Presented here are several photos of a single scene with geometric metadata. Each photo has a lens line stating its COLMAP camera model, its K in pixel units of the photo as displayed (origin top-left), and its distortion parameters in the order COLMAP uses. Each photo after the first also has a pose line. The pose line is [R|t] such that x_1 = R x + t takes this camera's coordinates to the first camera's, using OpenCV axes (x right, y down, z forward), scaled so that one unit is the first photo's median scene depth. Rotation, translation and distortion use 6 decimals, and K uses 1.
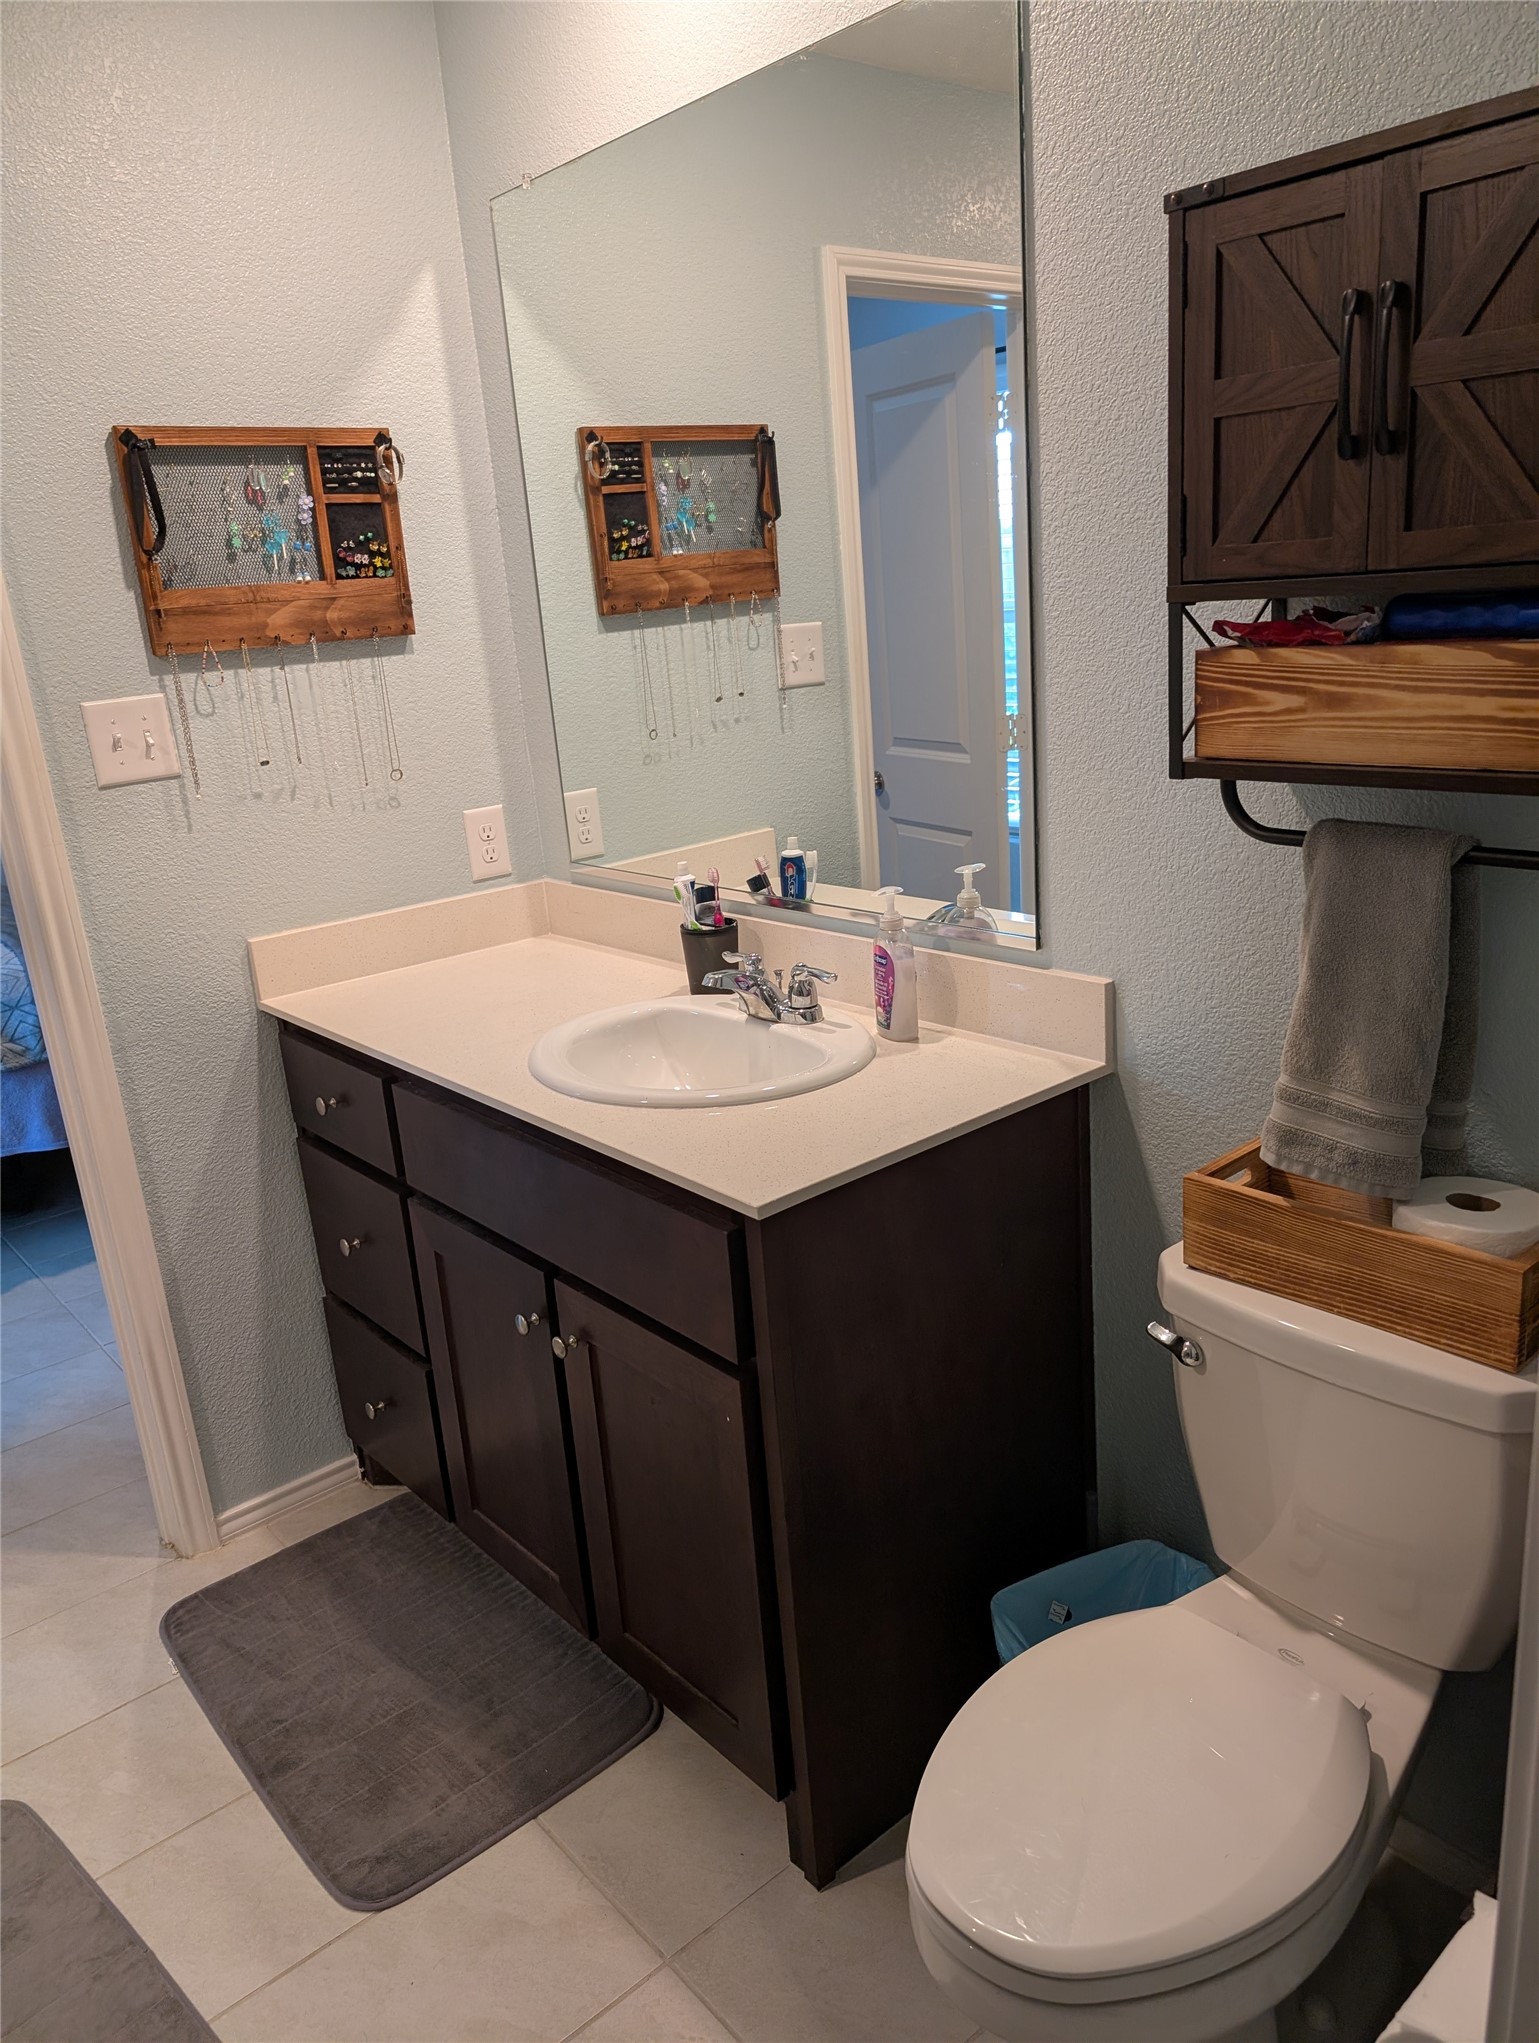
lens RADIAL K [[1449.2, 0, 769.5], [0, 1449.2, 1021.5], [0, 0, 1]] dist [0.118775, -0.215491]
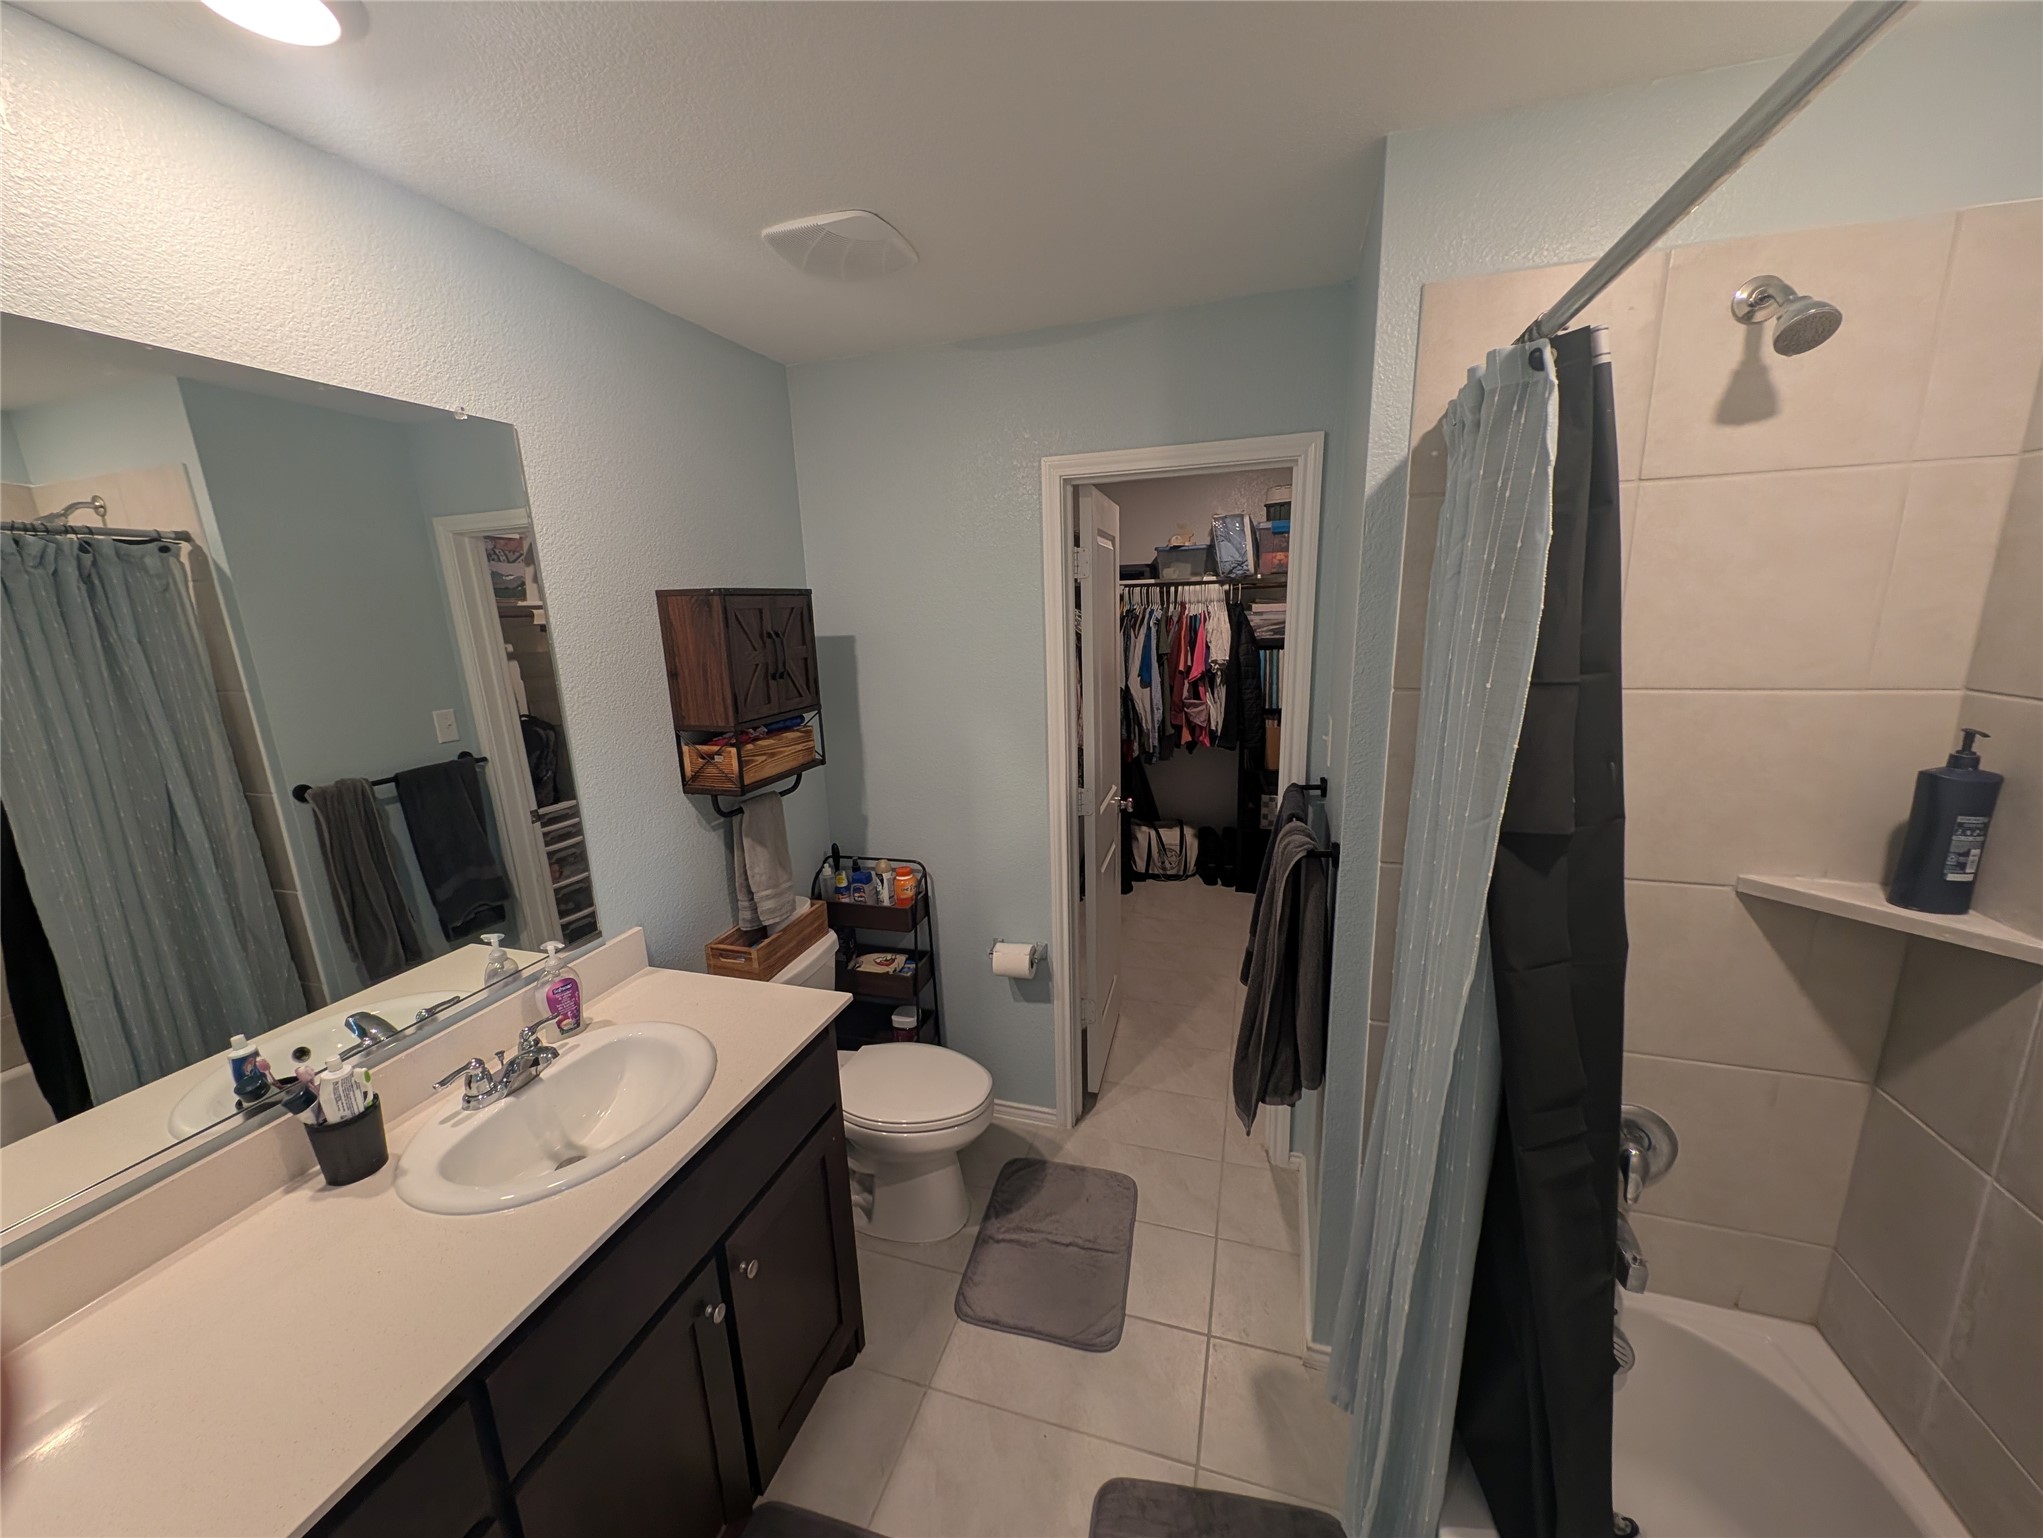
lens RADIAL K [[754.7, 0, 1014.9], [0, 754.7, 773.7], [0, 0, 1]] dist [0.001230, -0.006115]
pose [[-0.518092, -0.087664, 0.850821, -1.068895], [0.325563, 0.899646, 0.290941, -0.419072], [-0.790942, 0.427730, -0.437559, 1.152661]]
